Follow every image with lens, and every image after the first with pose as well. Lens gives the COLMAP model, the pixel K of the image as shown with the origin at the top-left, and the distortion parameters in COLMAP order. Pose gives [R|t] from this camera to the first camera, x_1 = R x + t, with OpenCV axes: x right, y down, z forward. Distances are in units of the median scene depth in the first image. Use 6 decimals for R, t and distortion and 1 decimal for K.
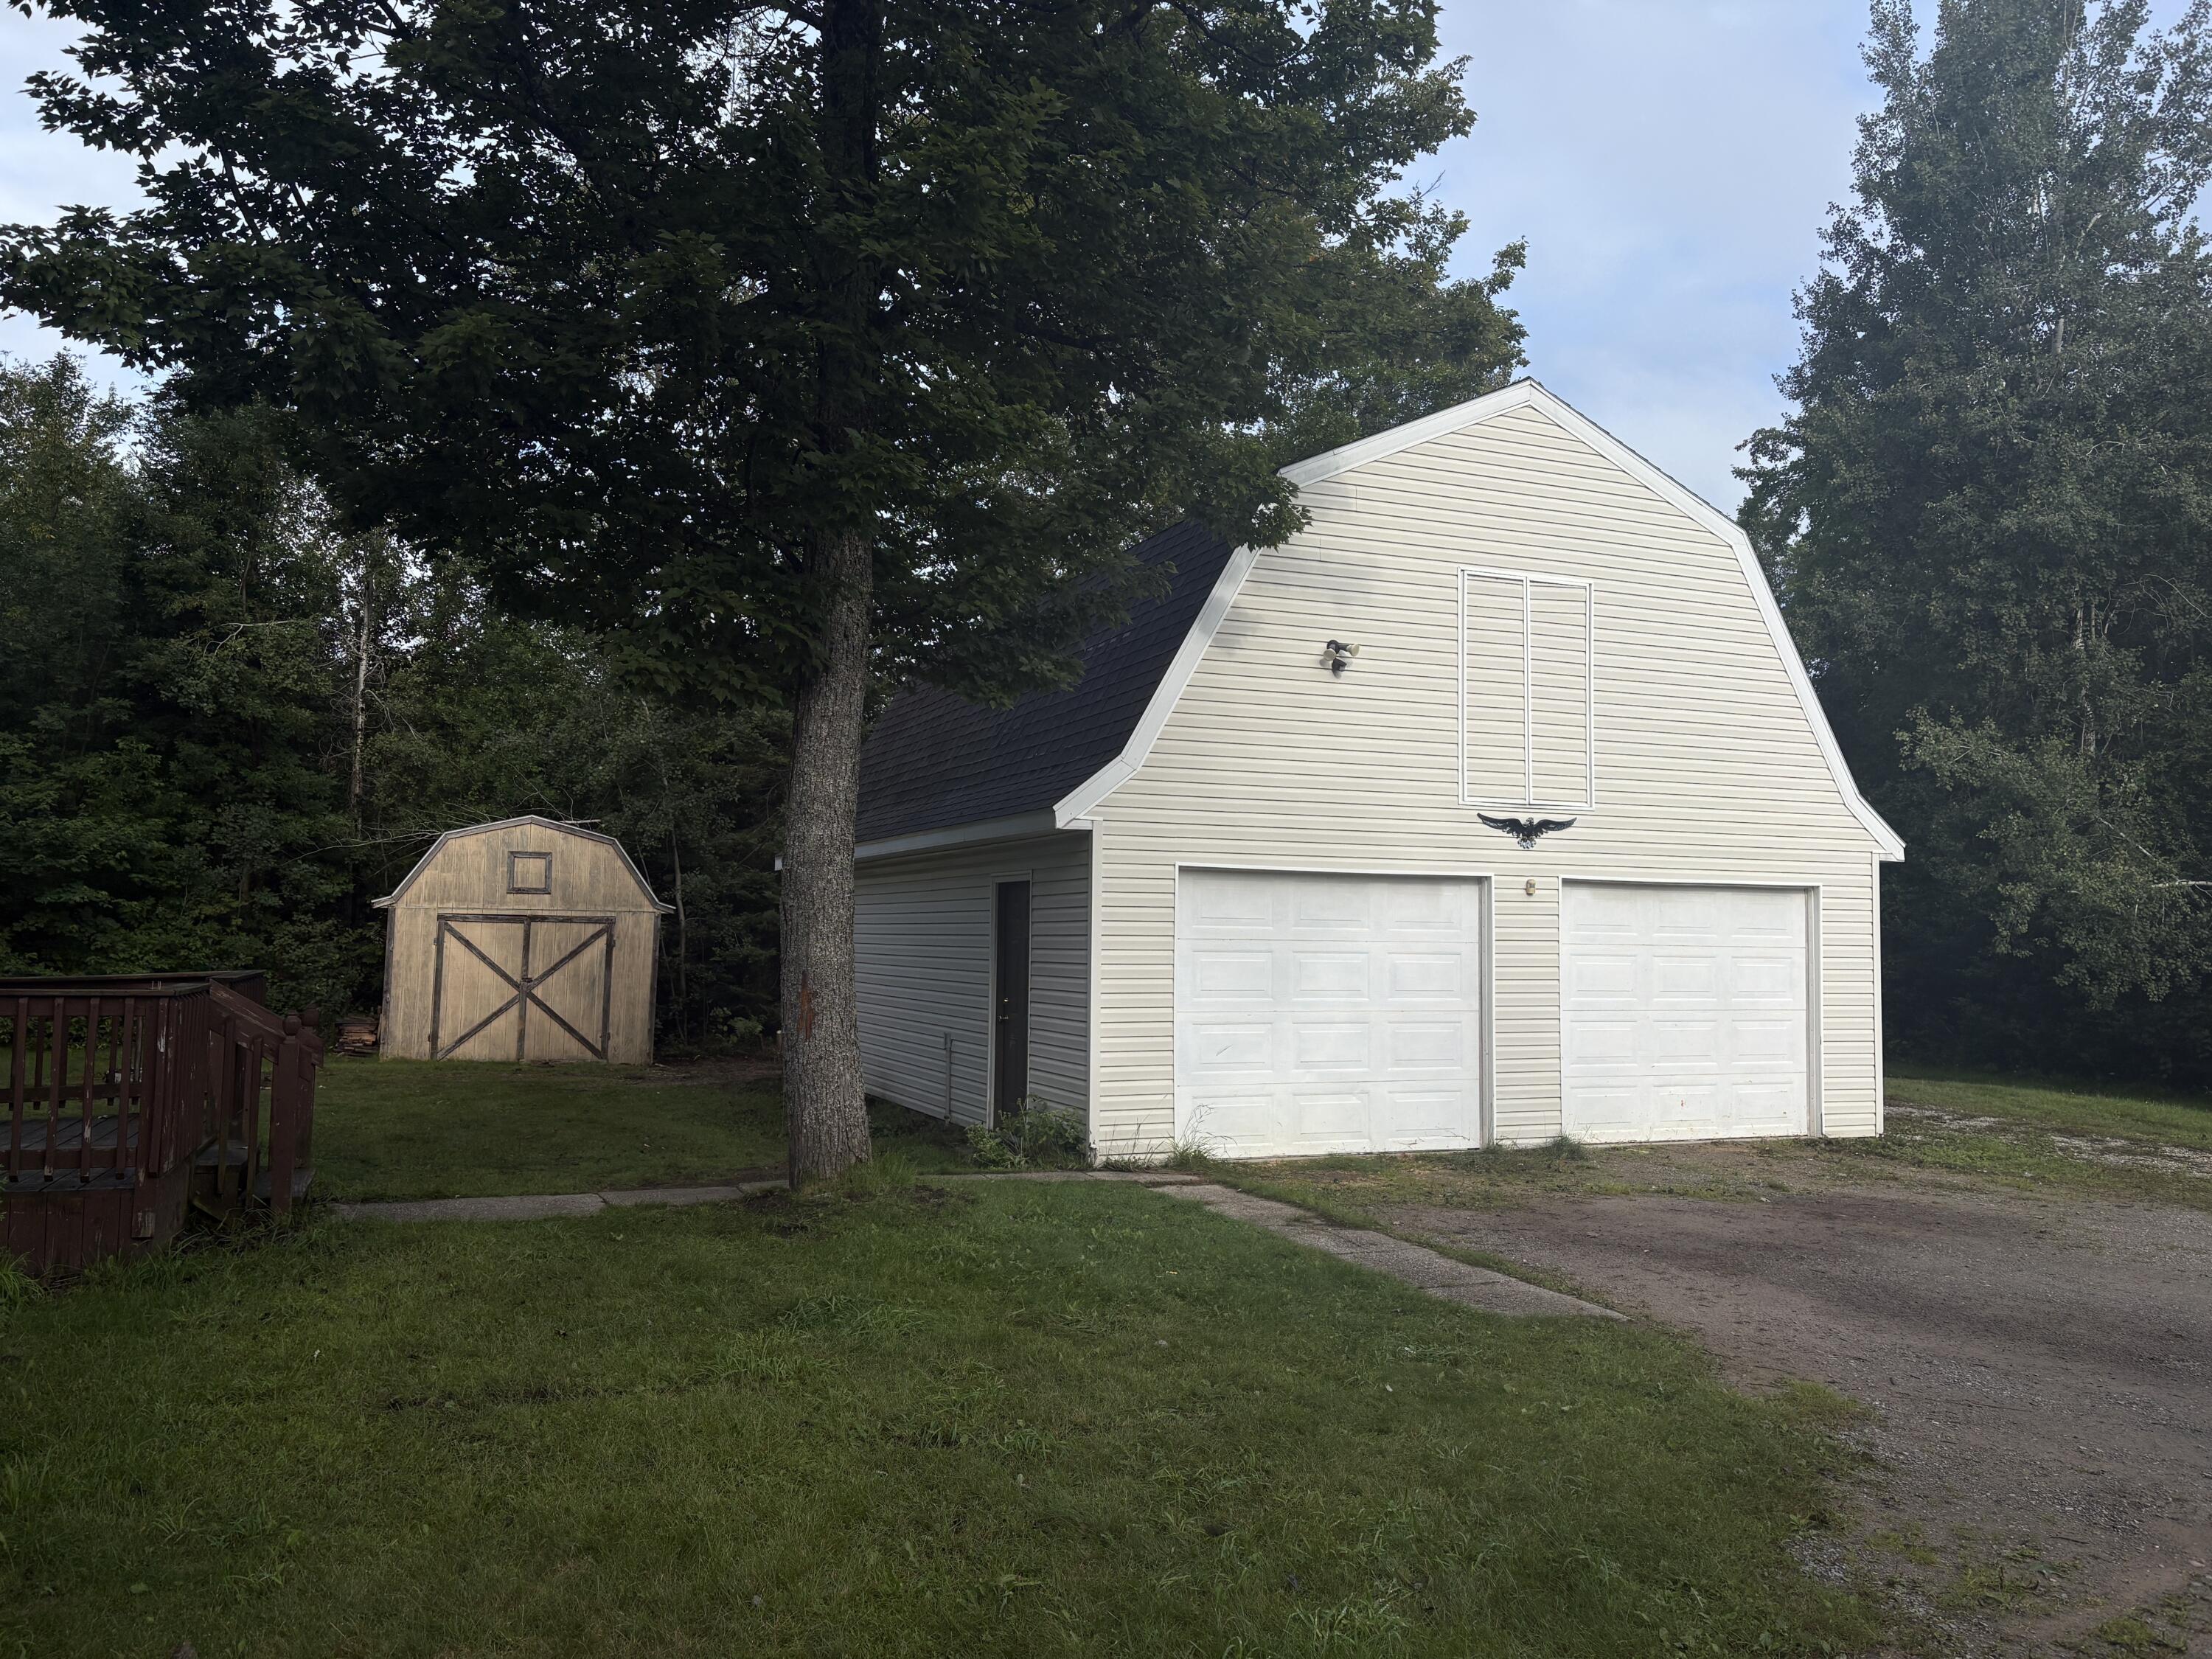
lens RADIAL K [[1653.8, 0, 1099.5], [0, 1653.8, 824.4], [0, 0, 1]] dist [0.046307, -0.047466]
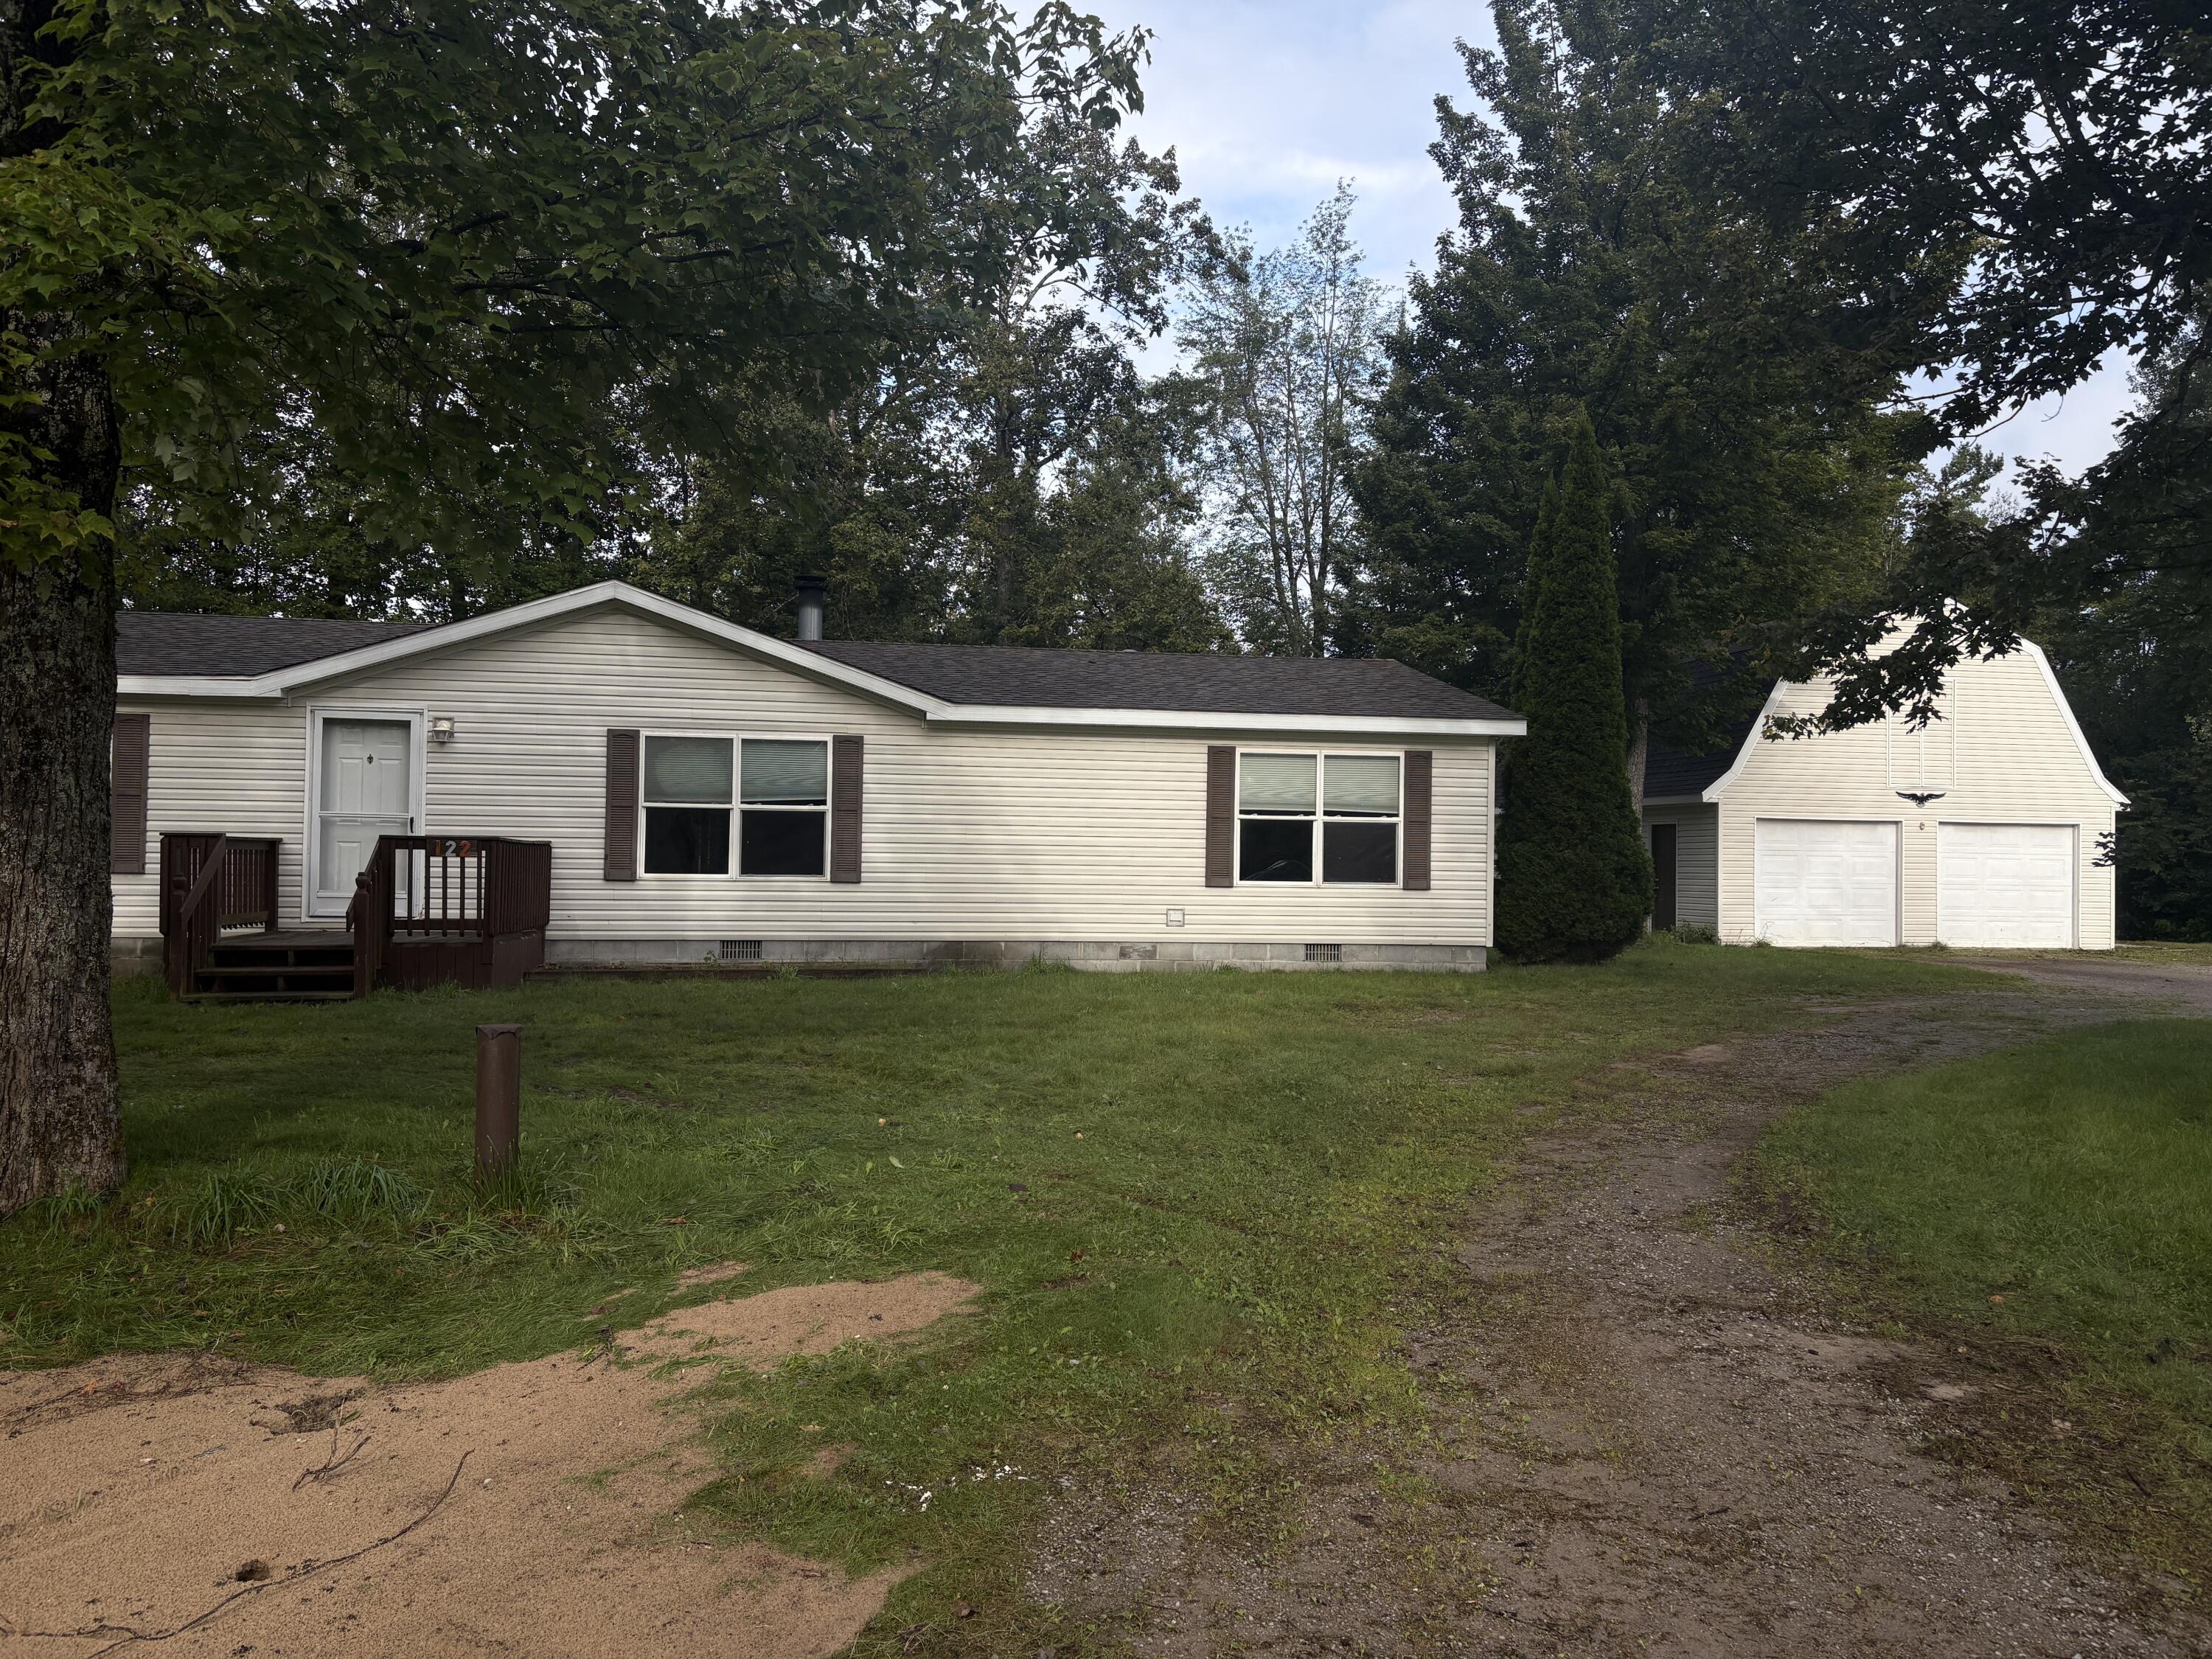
lens RADIAL K [[1653.8, 0, 1118.1], [0, 1653.8, 838.7], [0, 0, 1]] dist [0.046307, -0.047466]
pose [[0.982683, -0.007148, -0.185156, -0.363715], [0.015575, 0.998906, 0.044099, -0.056458], [0.184638, -0.046220, 0.981719, -1.311527]]
